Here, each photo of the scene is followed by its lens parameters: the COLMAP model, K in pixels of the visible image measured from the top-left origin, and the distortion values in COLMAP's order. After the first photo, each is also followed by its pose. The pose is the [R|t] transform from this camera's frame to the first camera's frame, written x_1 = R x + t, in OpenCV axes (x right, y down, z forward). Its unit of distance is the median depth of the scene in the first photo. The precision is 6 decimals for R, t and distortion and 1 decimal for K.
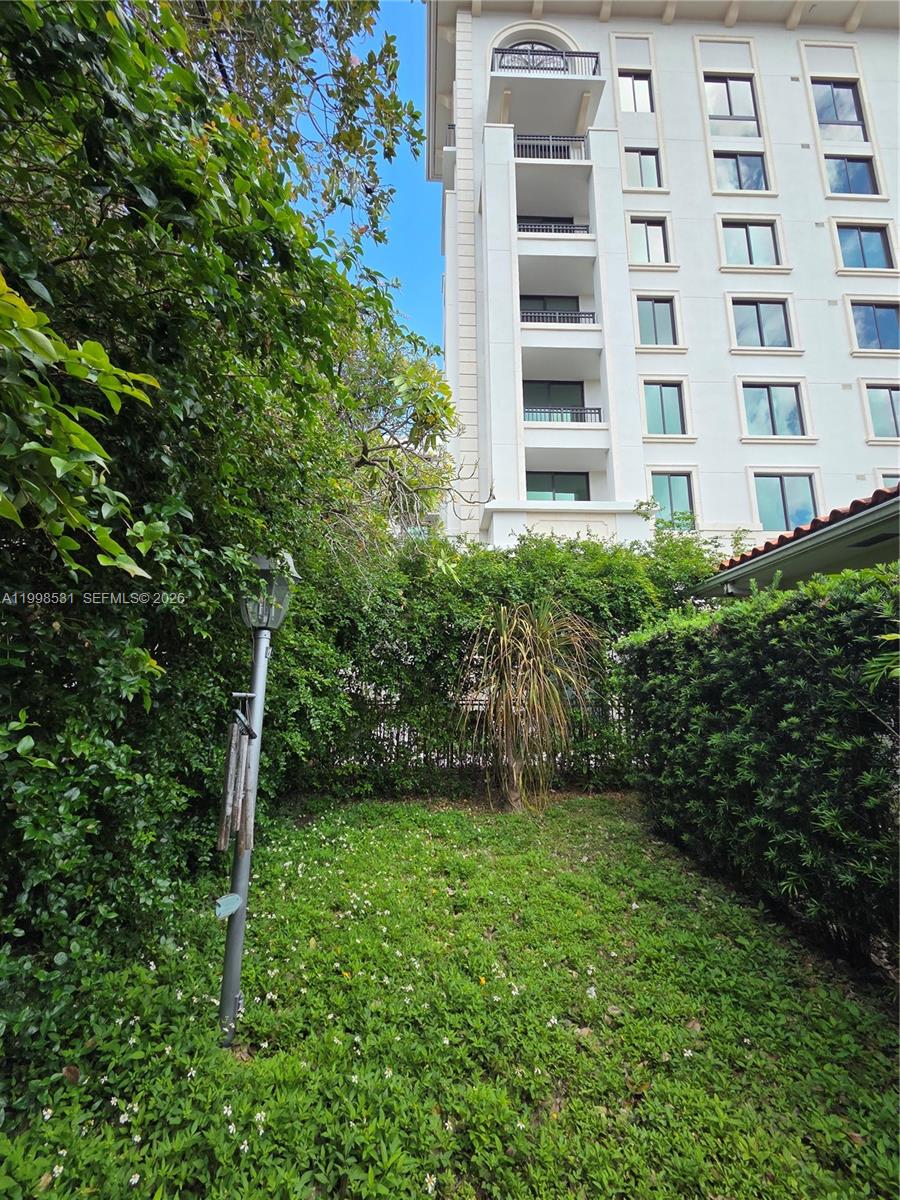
lens RADIAL K [[483.7, 0, 454.2], [0, 483.7, 603.5], [0, 0, 1]] dist [-0.000430, 0.000019]
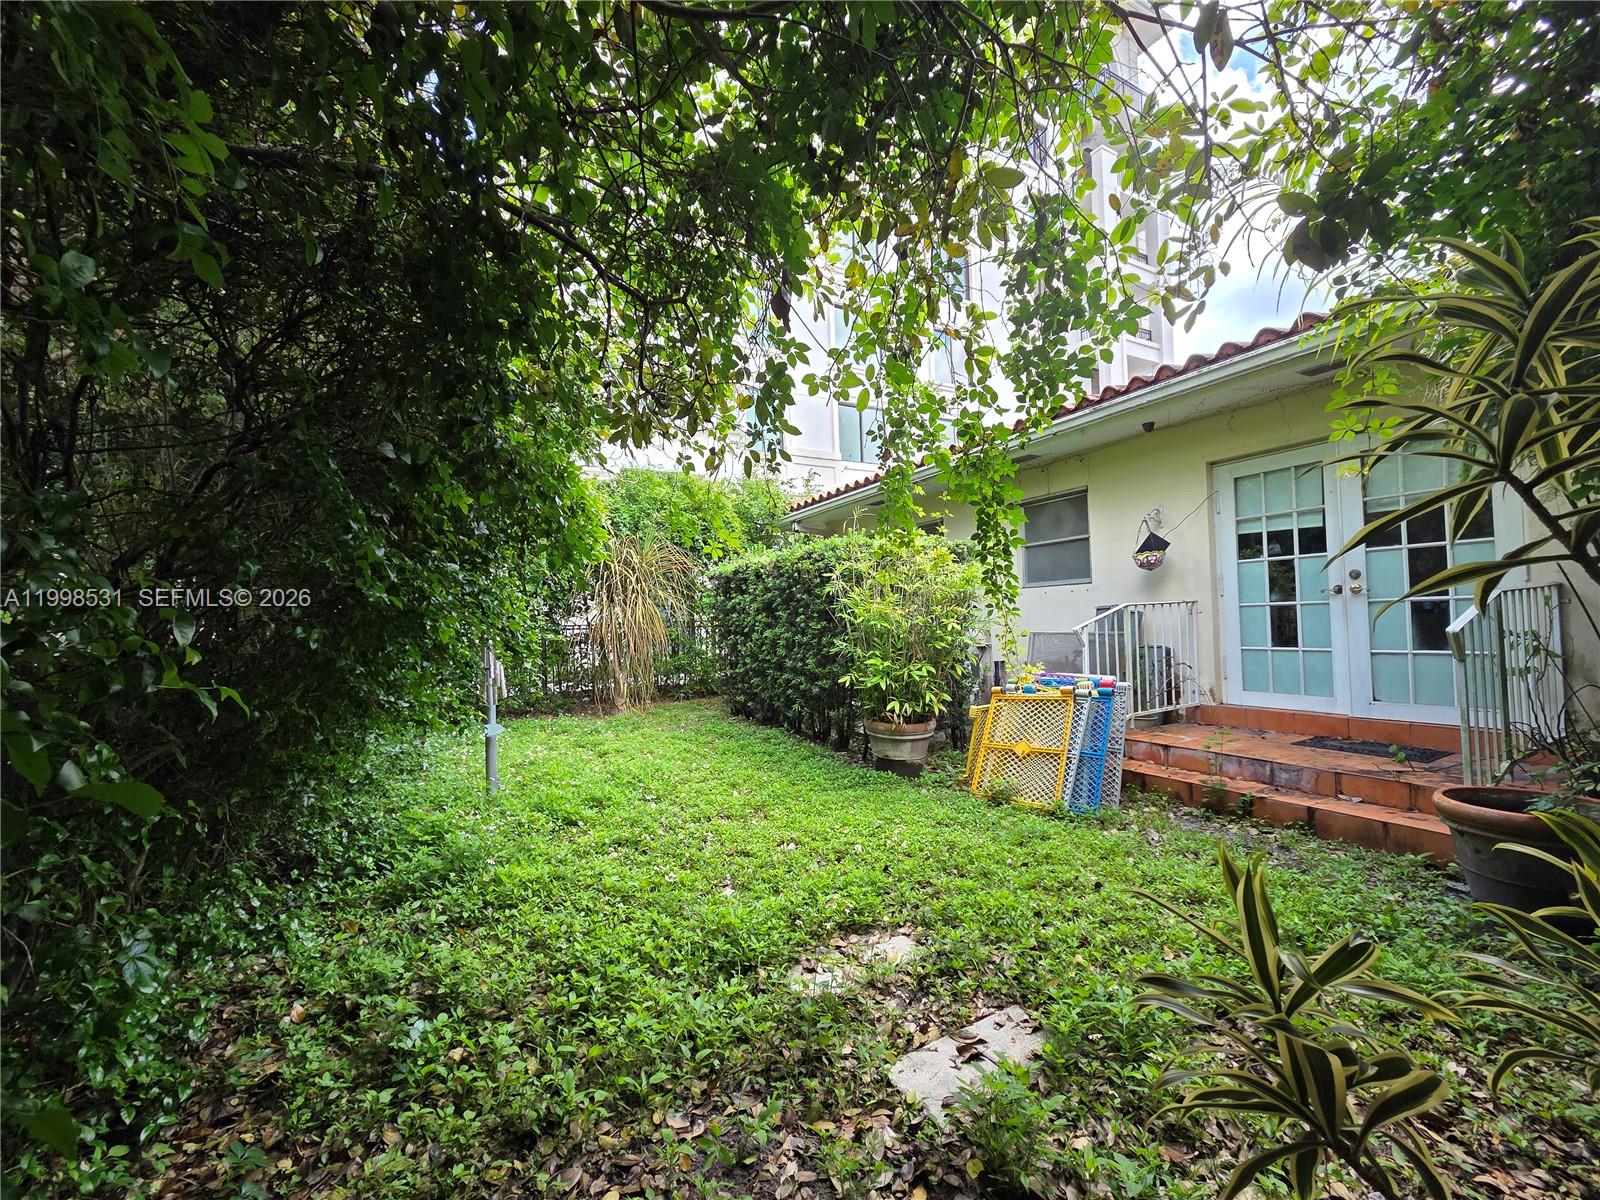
lens RADIAL K [[644.9, 0, 801.2], [0, 644.9, 605.8], [0, 0, 1]] dist [-0.000430, 0.000019]
pose [[0.888221, -0.018716, 0.459036, -0.236146], [-0.050279, 0.989208, 0.137621, -0.076706], [-0.456658, -0.145318, 0.877694, -0.632273]]
